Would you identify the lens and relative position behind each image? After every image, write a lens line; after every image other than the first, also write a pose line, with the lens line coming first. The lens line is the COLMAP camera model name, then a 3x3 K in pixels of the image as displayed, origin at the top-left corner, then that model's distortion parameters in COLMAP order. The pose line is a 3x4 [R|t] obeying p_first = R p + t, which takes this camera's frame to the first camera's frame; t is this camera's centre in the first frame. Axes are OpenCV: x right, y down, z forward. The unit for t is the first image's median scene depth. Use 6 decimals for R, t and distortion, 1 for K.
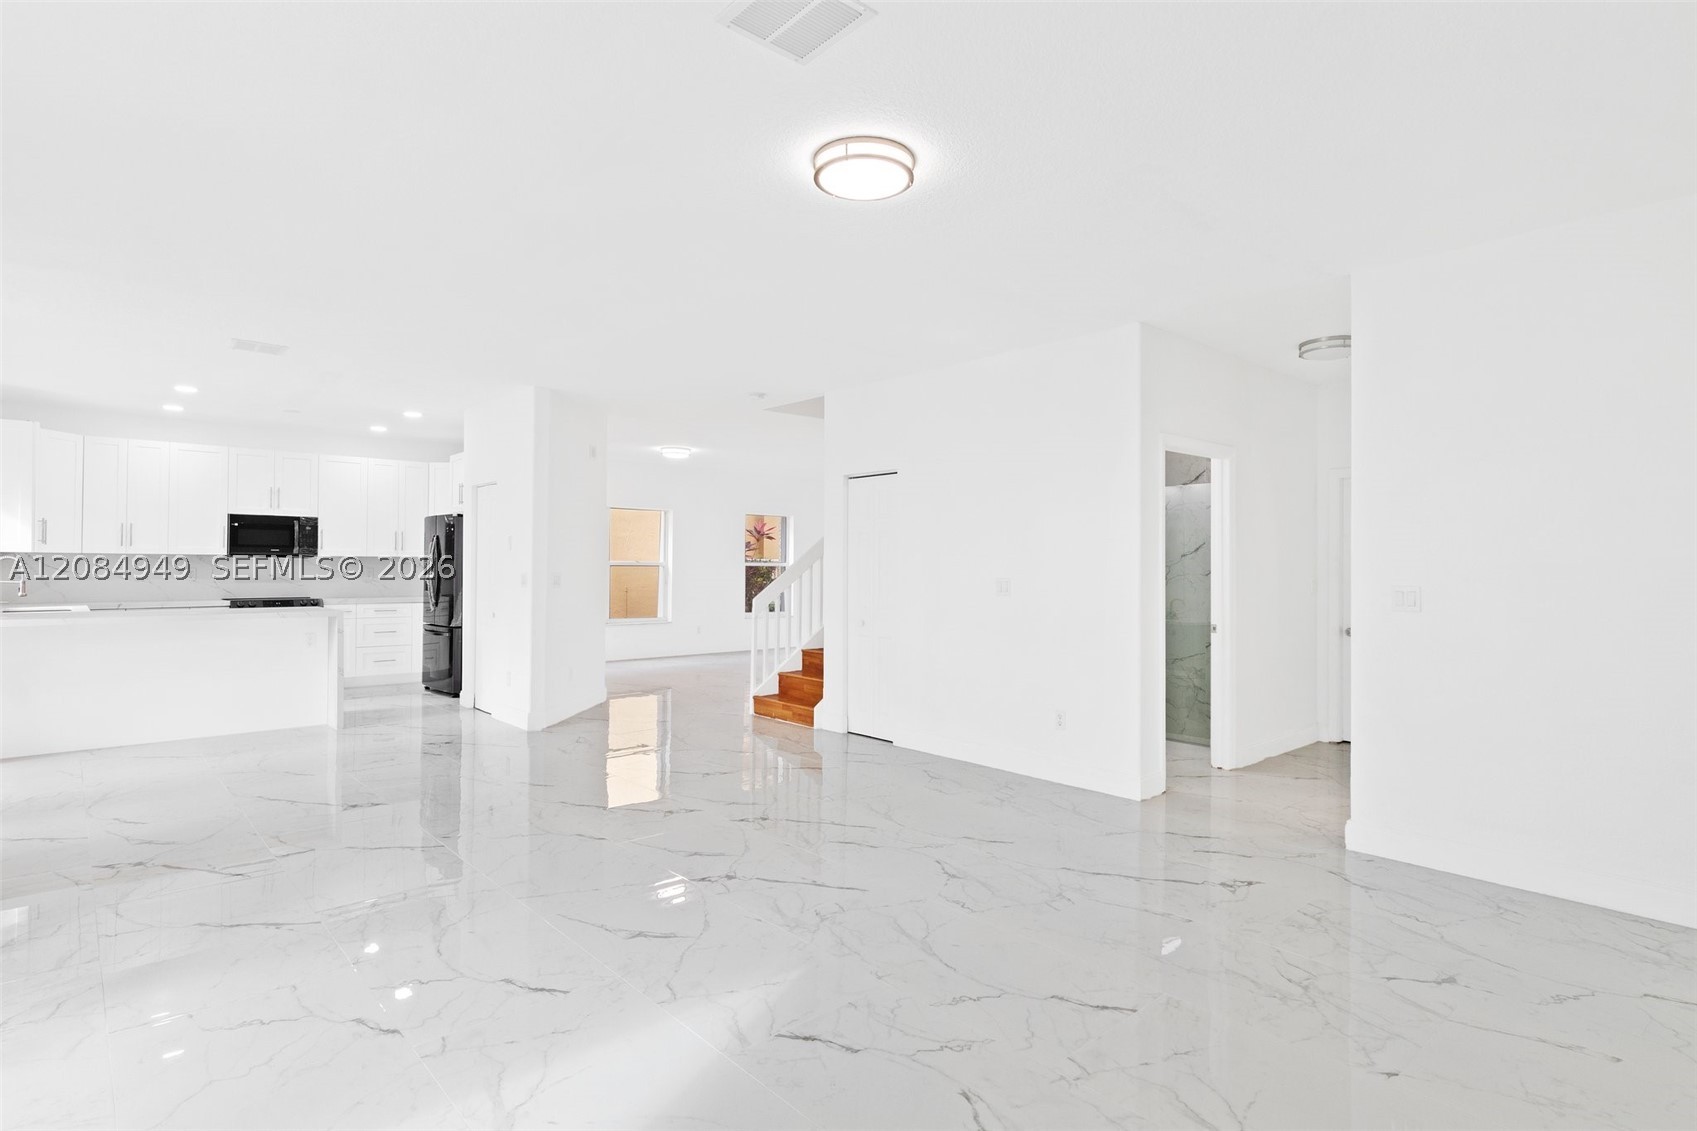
lens RADIAL K [[866.0, 0, 865.3], [0, 866.0, 560.2], [0, 0, 1]] dist [0.009995, -0.004941]
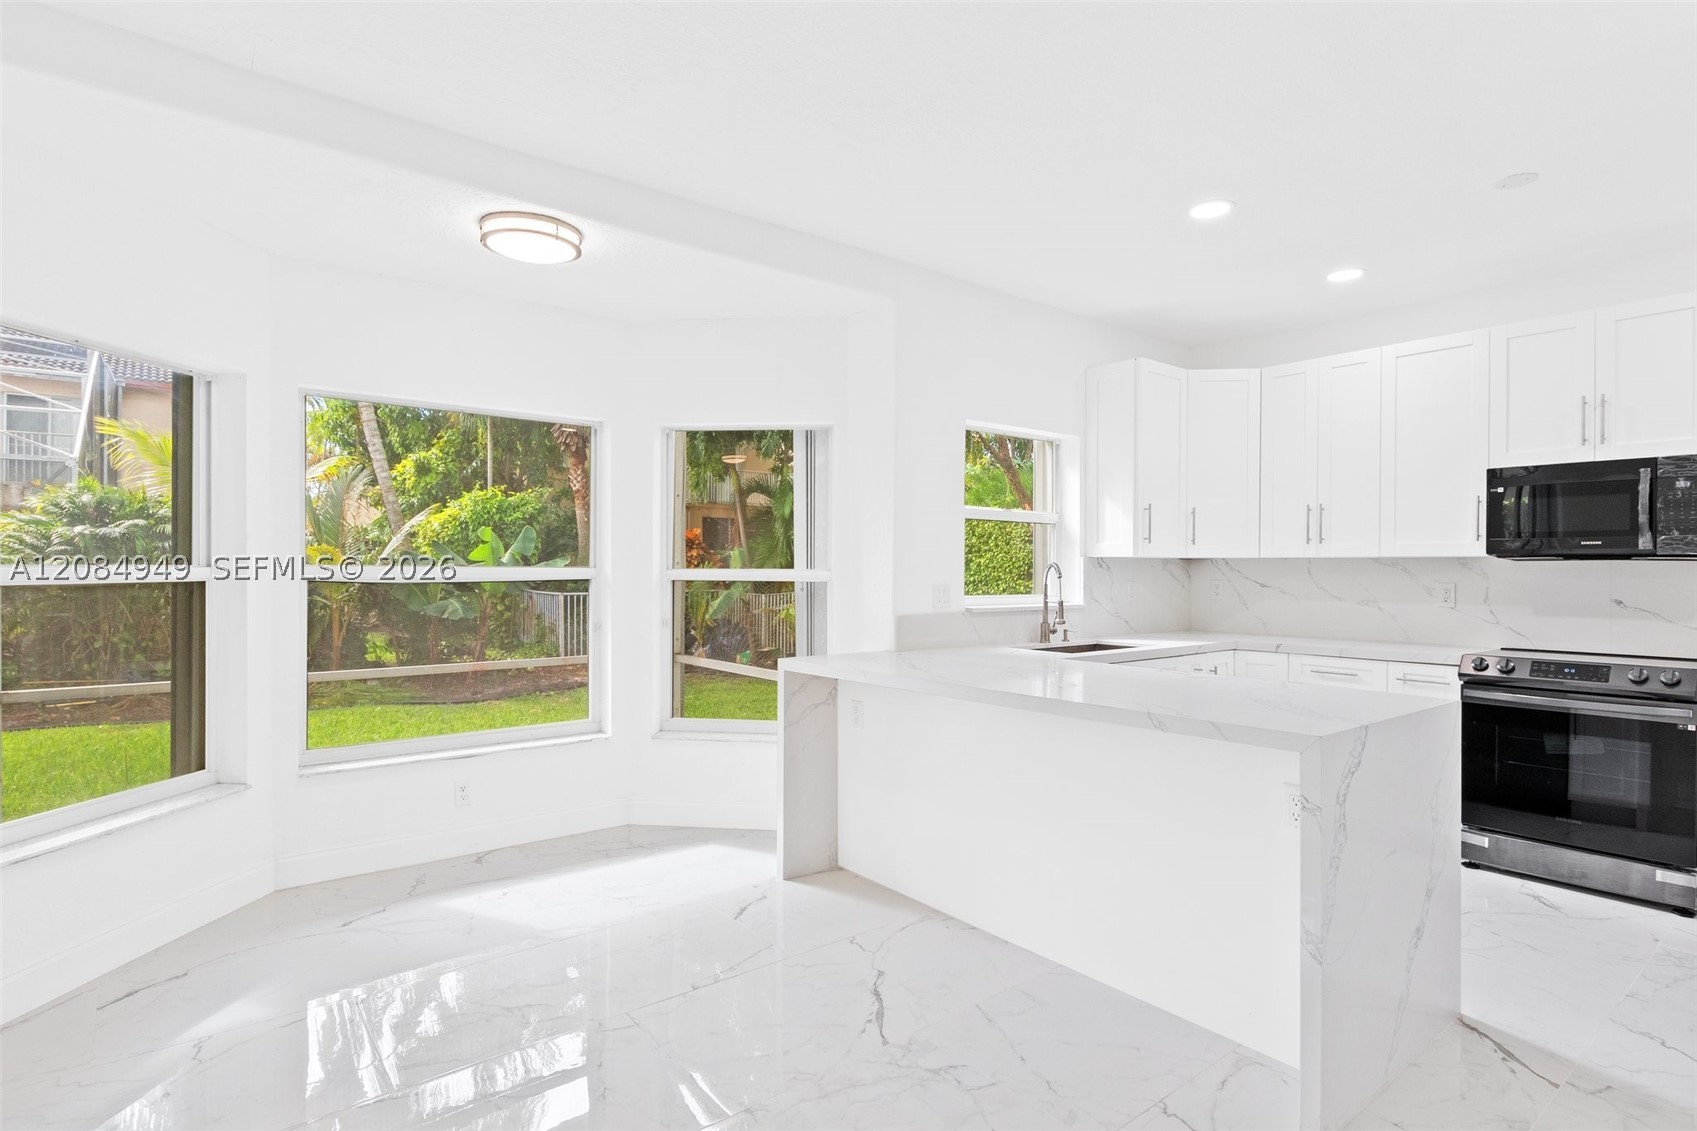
lens RADIAL K [[866.0, 0, 852.2], [0, 866.0, 577.5], [0, 0, 1]] dist [0.009995, -0.004941]
pose [[-0.029179, 0.002224, -0.999572, -0.259563], [0.001732, 0.999996, 0.002175, 0.003742], [0.999573, -0.001668, -0.029183, 0.690431]]
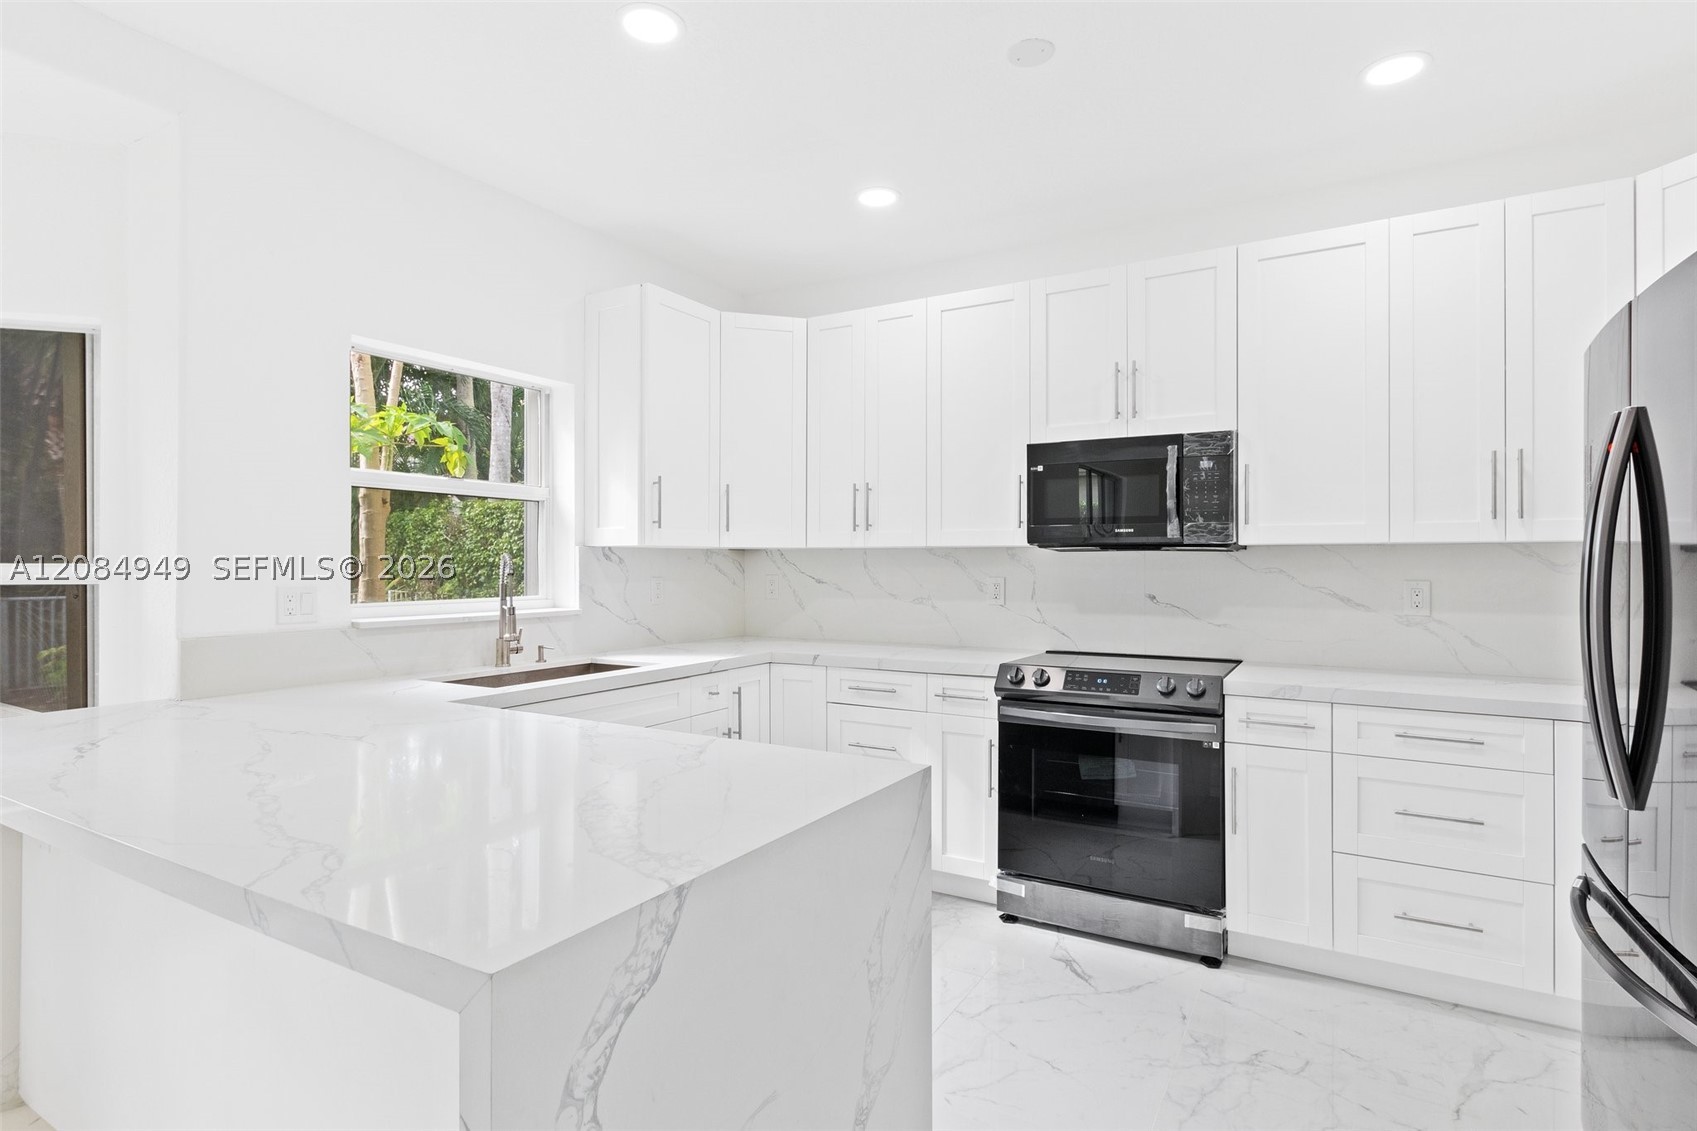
lens RADIAL K [[866.0, 0, 845.7], [0, 866.0, 568.6], [0, 0, 1]] dist [0.009995, -0.004941]
pose [[0.326466, -0.001526, -0.945208, -0.392422], [0.007069, 0.999975, 0.000827, 0.003352], [0.945183, -0.006952, 0.326468, 0.813031]]
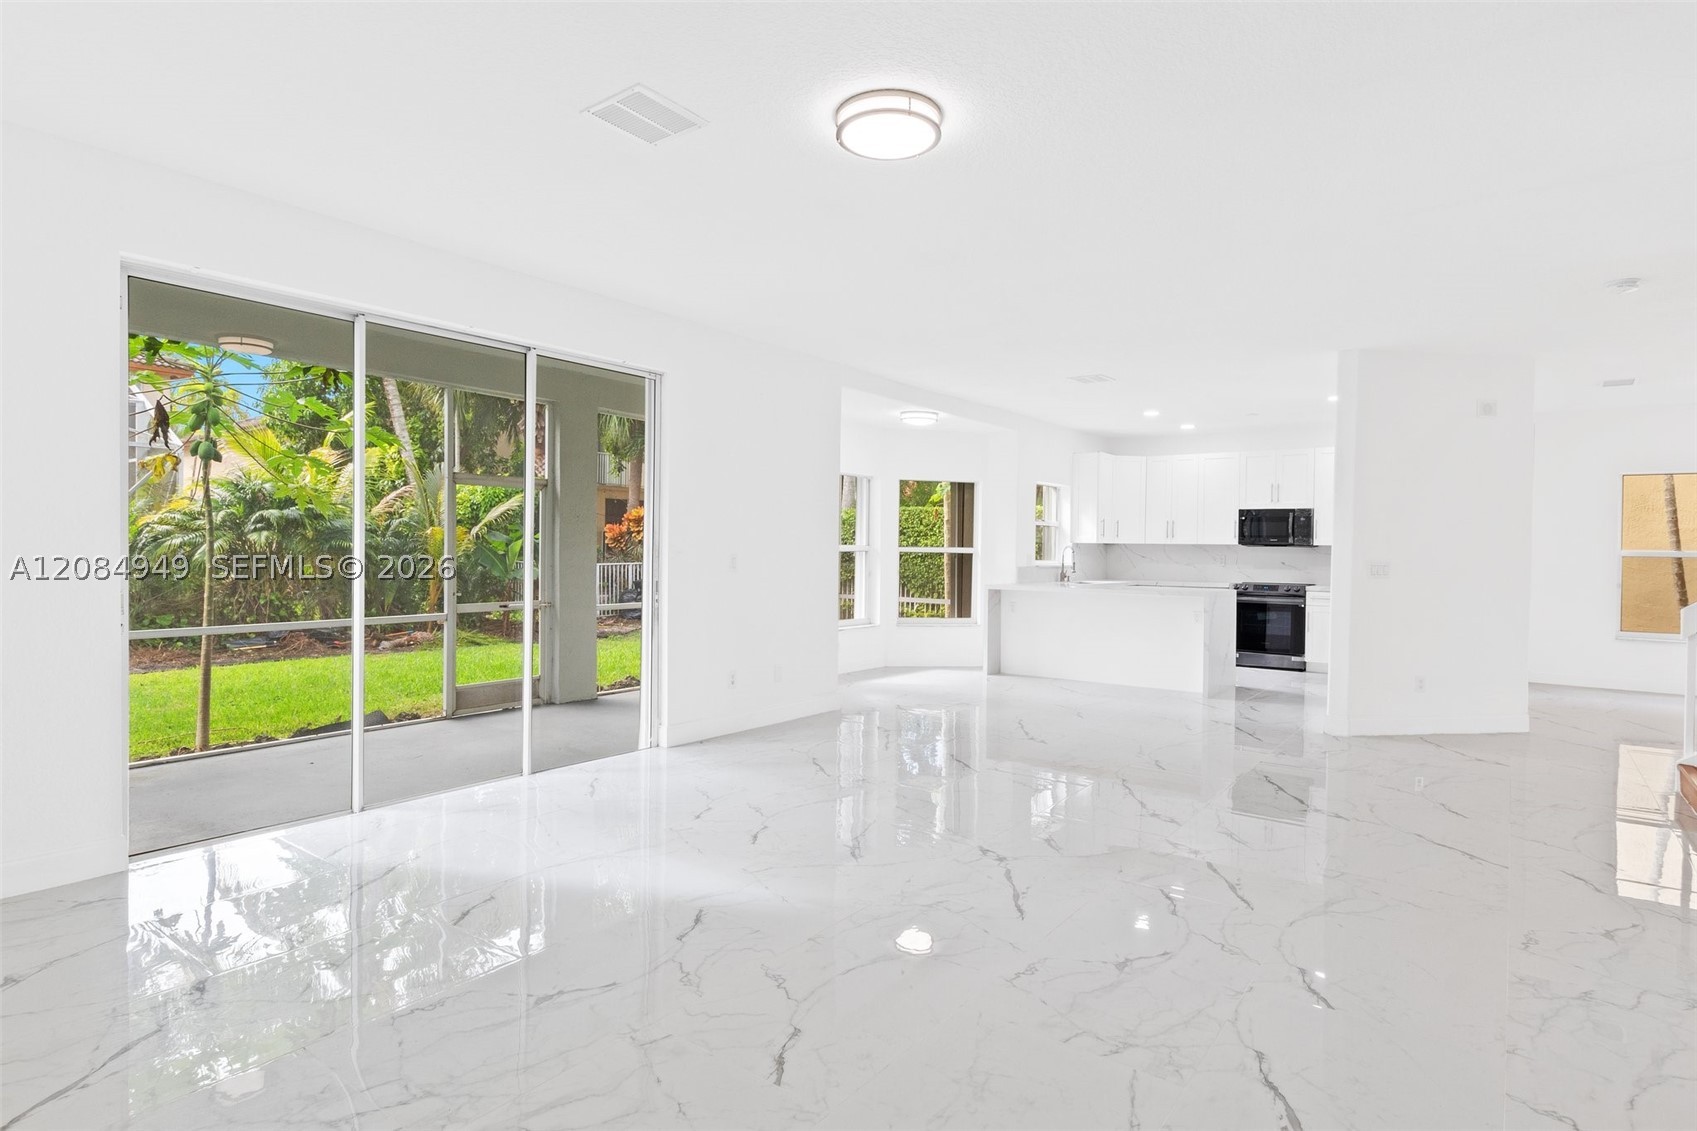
lens RADIAL K [[866.0, 0, 842.3], [0, 866.0, 565.3], [0, 0, 1]] dist [0.009995, -0.004941]
pose [[0.201248, 0.015575, -0.979416, 0.311436], [-0.004392, 0.999878, 0.014998, 0.006746], [0.979530, 0.001283, 0.201292, 0.251915]]
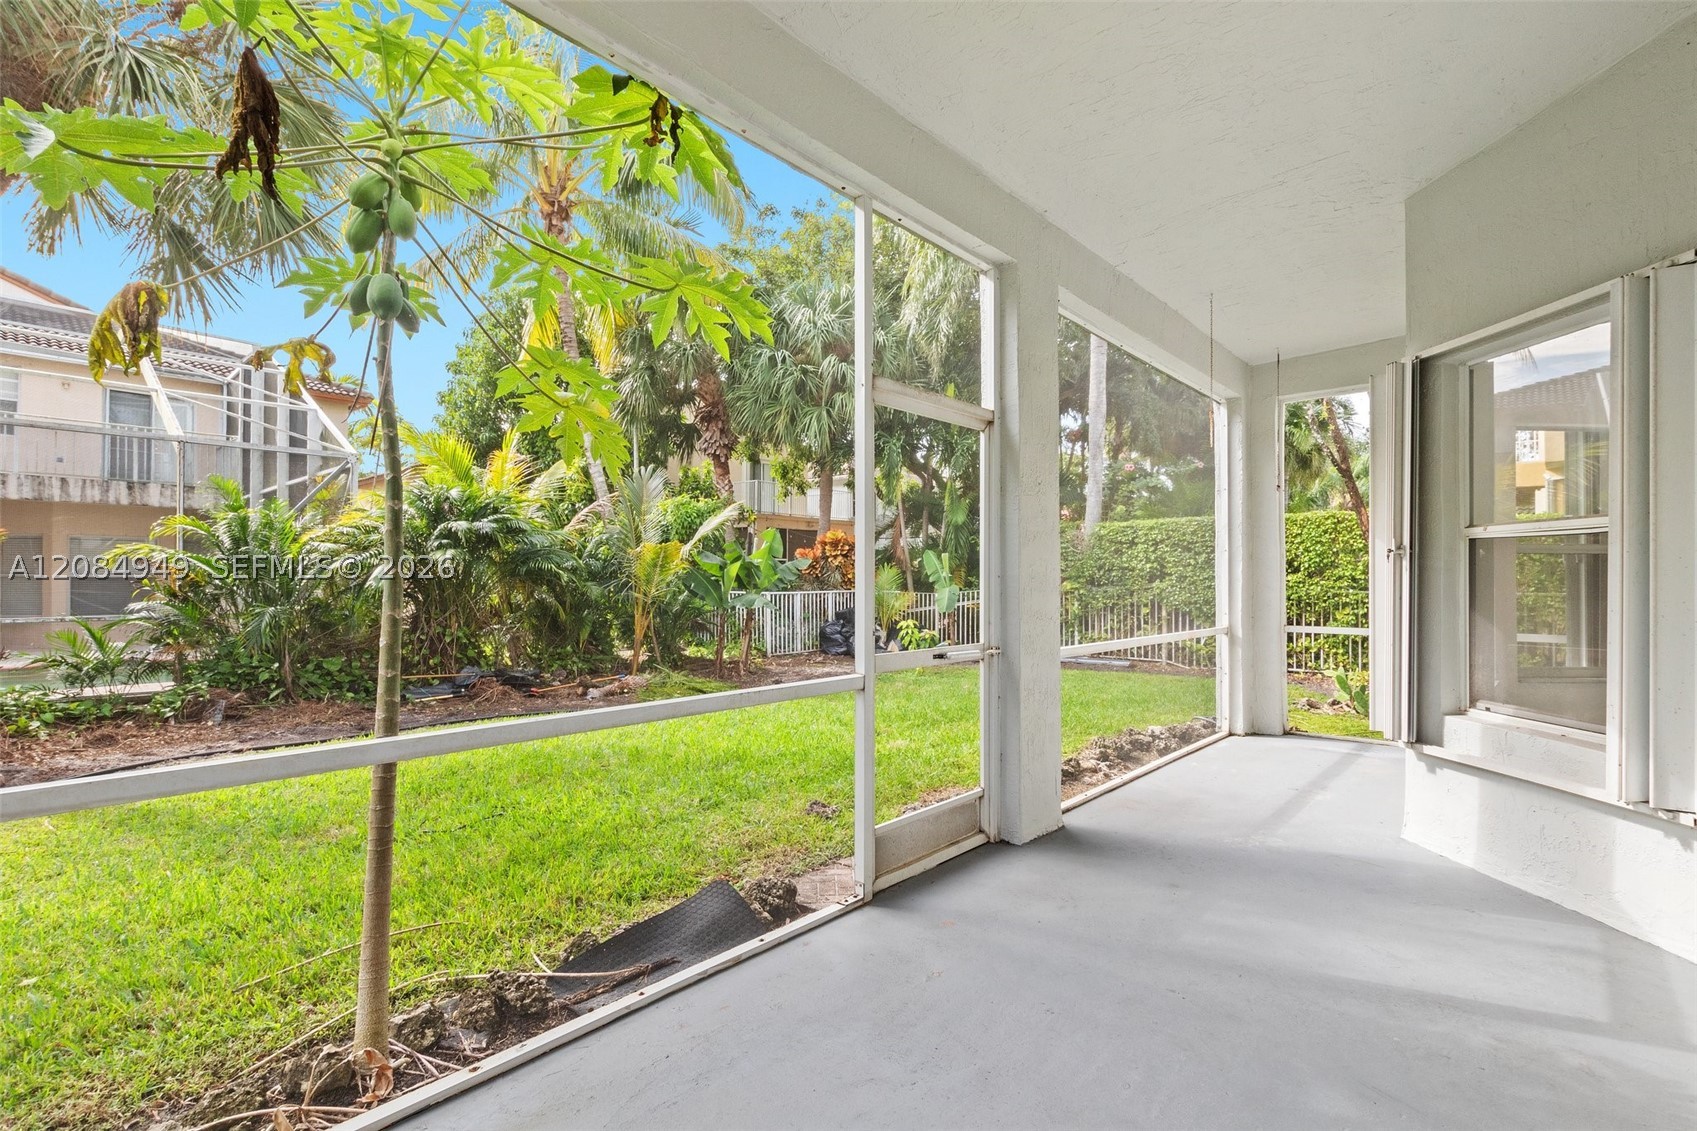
lens RADIAL K [[802.9, 0, 857.5], [0, 802.9, 581.9], [0, 0, 1]] dist [-0.002000, 0.001412]
pose [[0.106476, -0.004324, -0.994306, -0.218335], [0.005333, 0.999979, -0.003777, 0.025844], [0.994301, -0.004901, 0.106496, 0.008859]]
